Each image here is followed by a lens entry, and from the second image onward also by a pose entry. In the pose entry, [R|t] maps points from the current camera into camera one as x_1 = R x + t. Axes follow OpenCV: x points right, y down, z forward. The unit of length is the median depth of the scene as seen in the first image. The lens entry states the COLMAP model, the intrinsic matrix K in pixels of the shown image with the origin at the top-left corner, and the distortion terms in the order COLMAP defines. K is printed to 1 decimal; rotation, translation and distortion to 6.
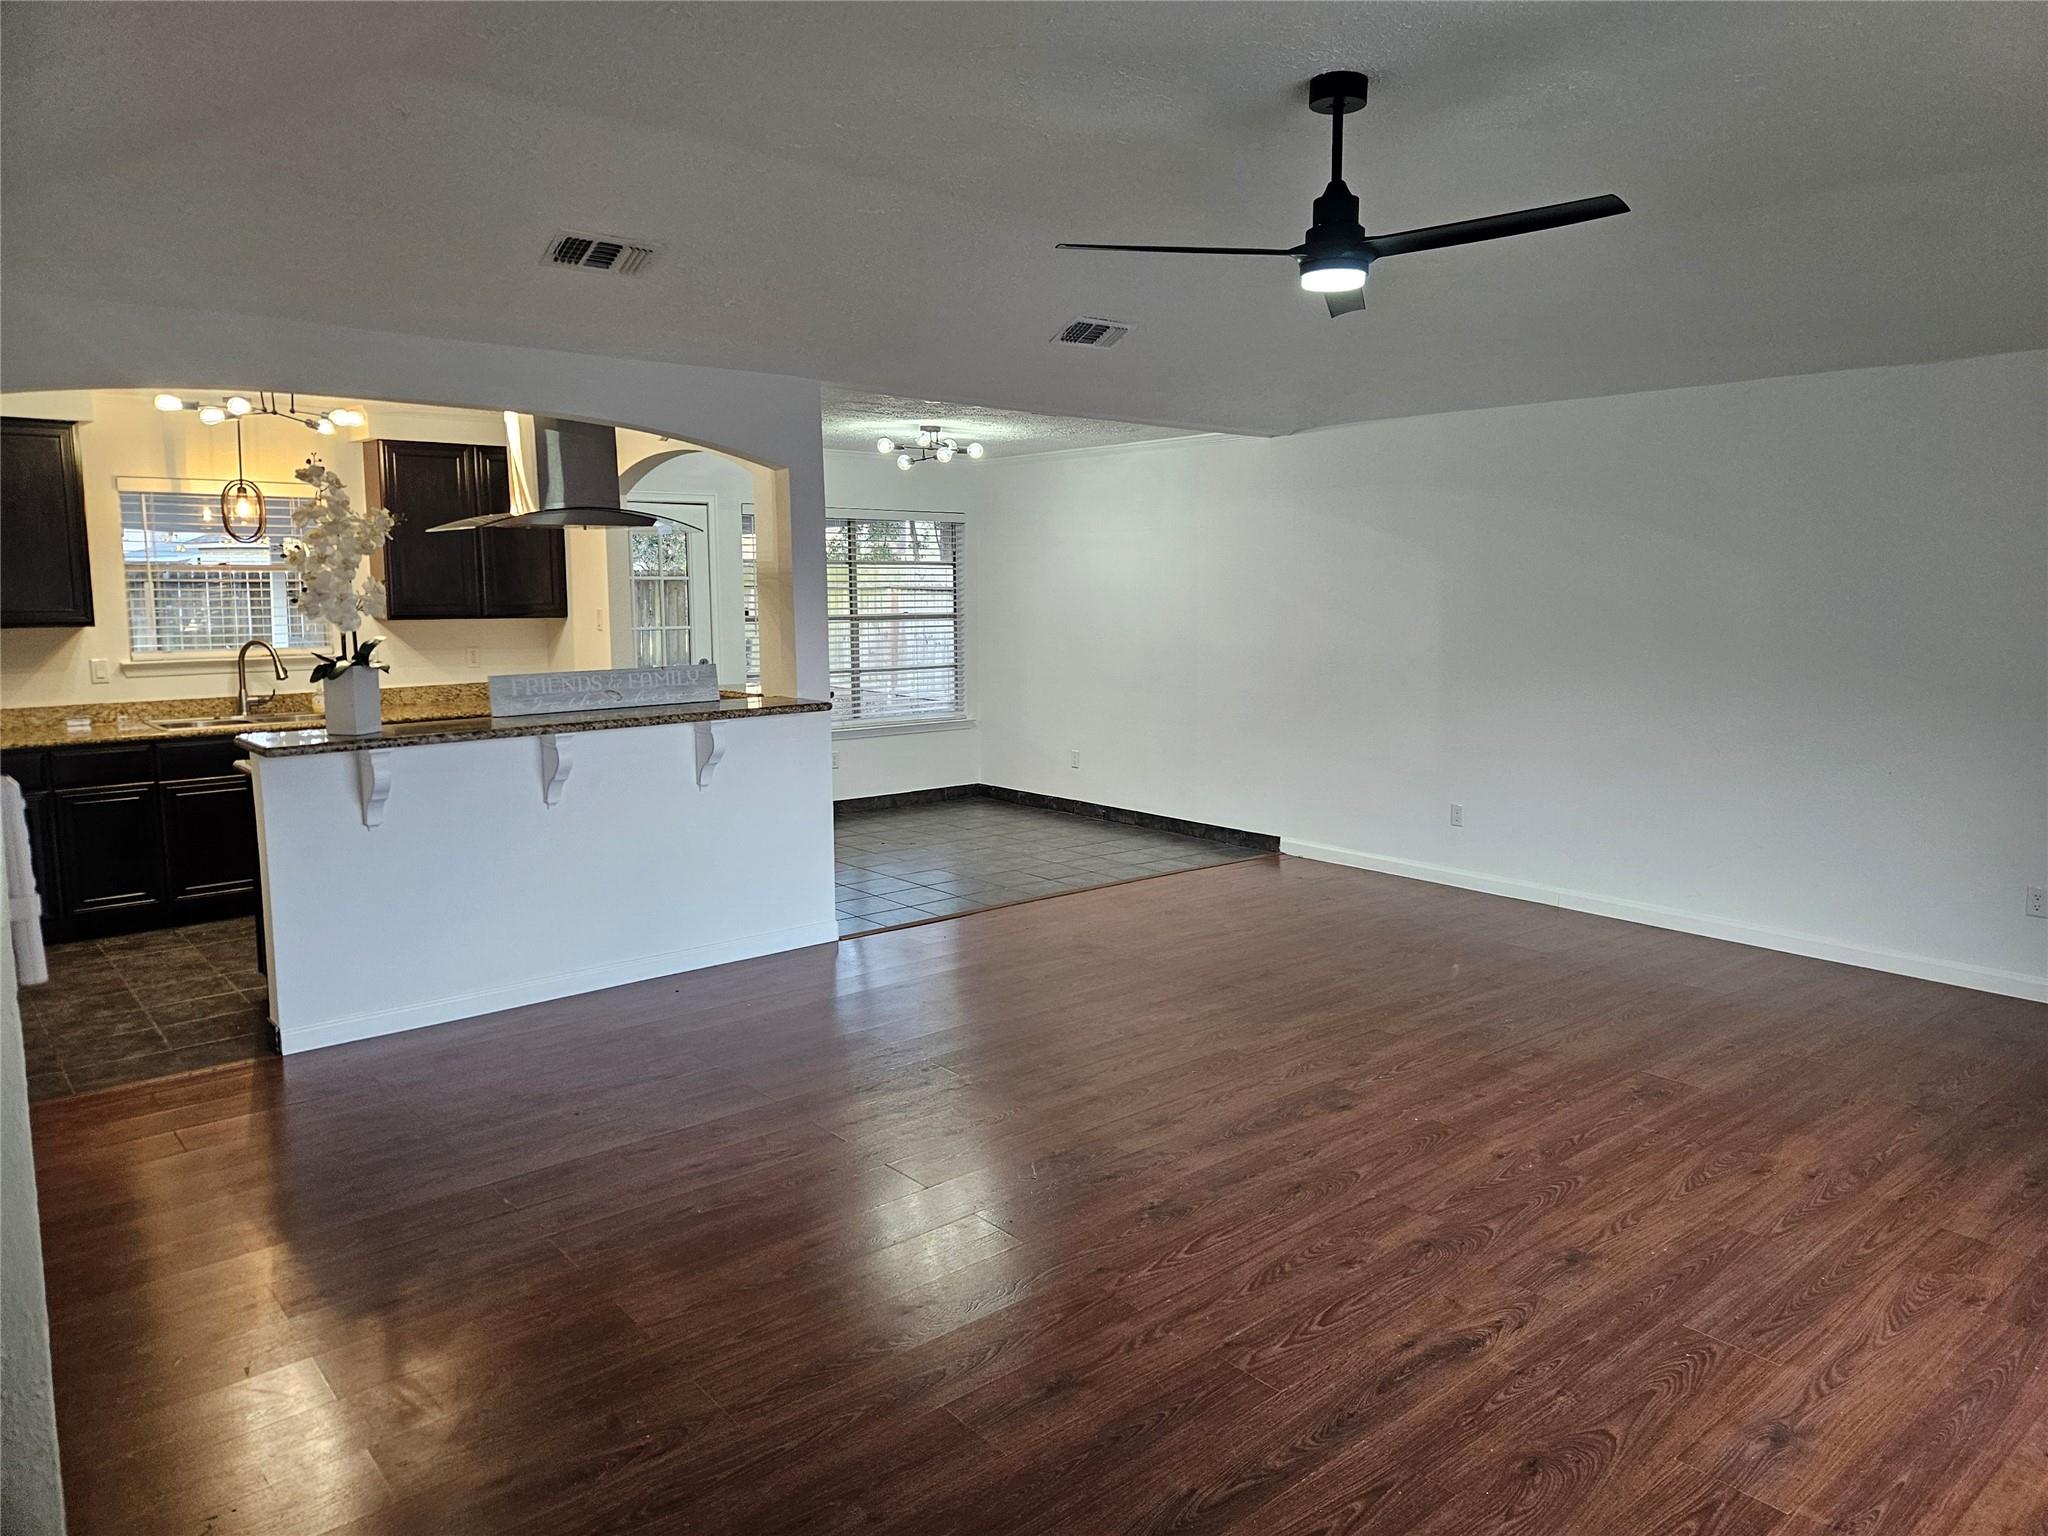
lens RADIAL K [[1377.6, 0, 1047.2], [0, 1377.6, 723.9], [0, 0, 1]] dist [0.065987, -0.058985]
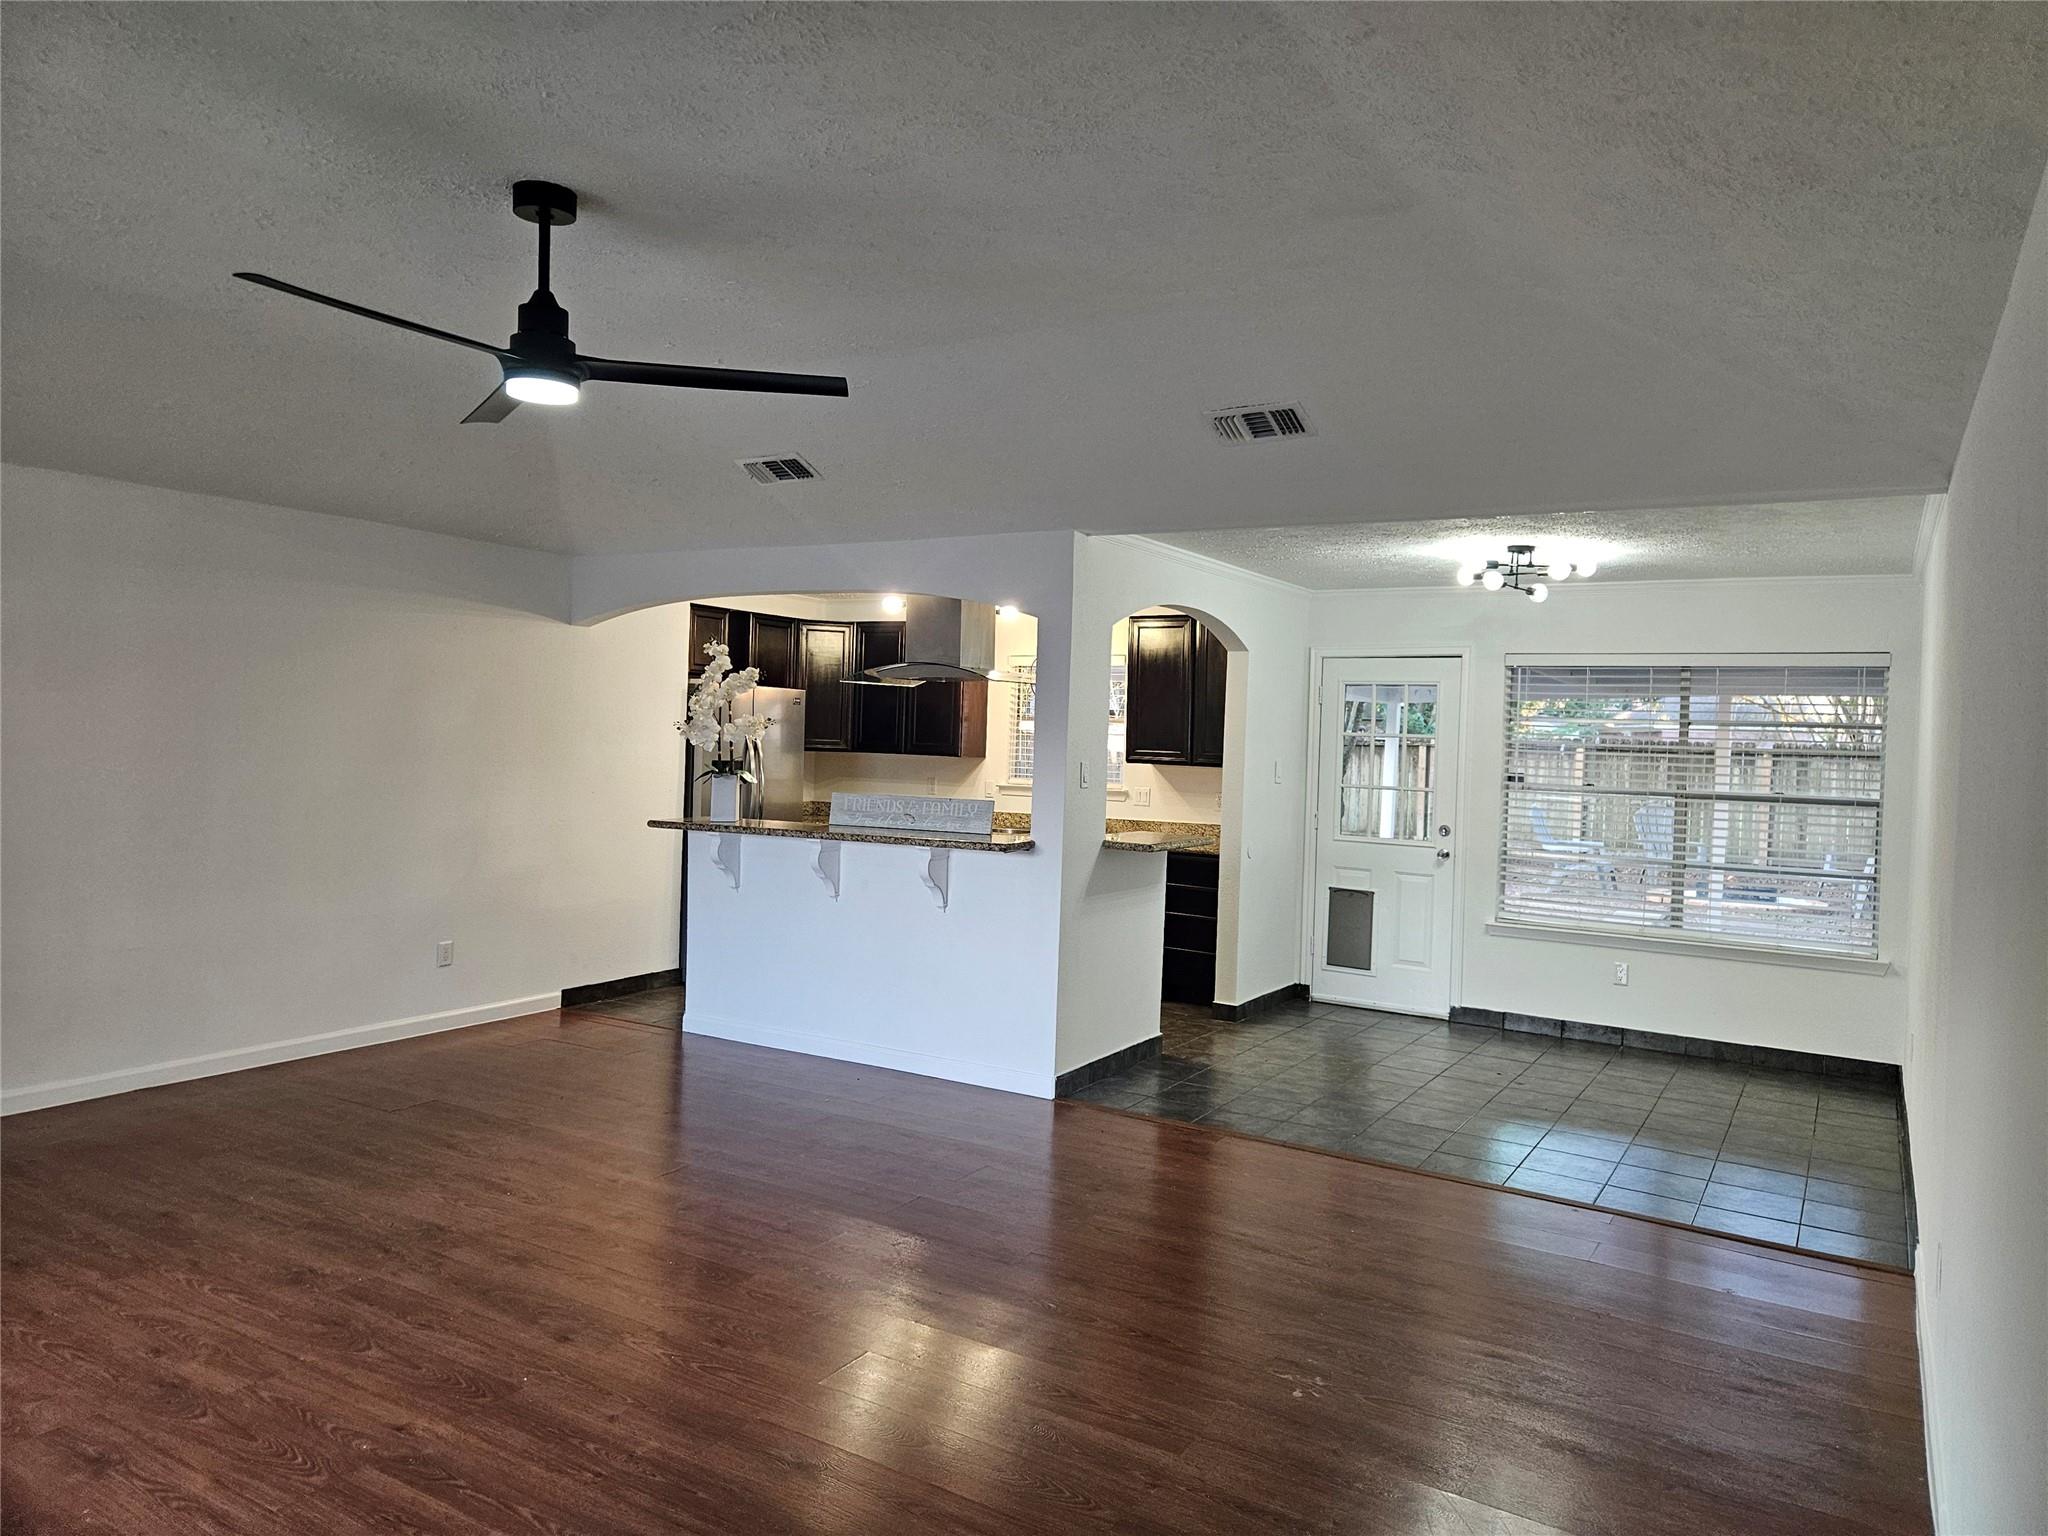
lens RADIAL K [[1377.6, 0, 1040.9], [0, 1377.6, 733.7], [0, 0, 1]] dist [0.065987, -0.058985]
pose [[0.310976, 0.014243, -0.950311, 1.214032], [-0.129586, 0.991185, -0.027549, -0.108210], [0.941542, 0.131714, 0.310081, 1.066011]]
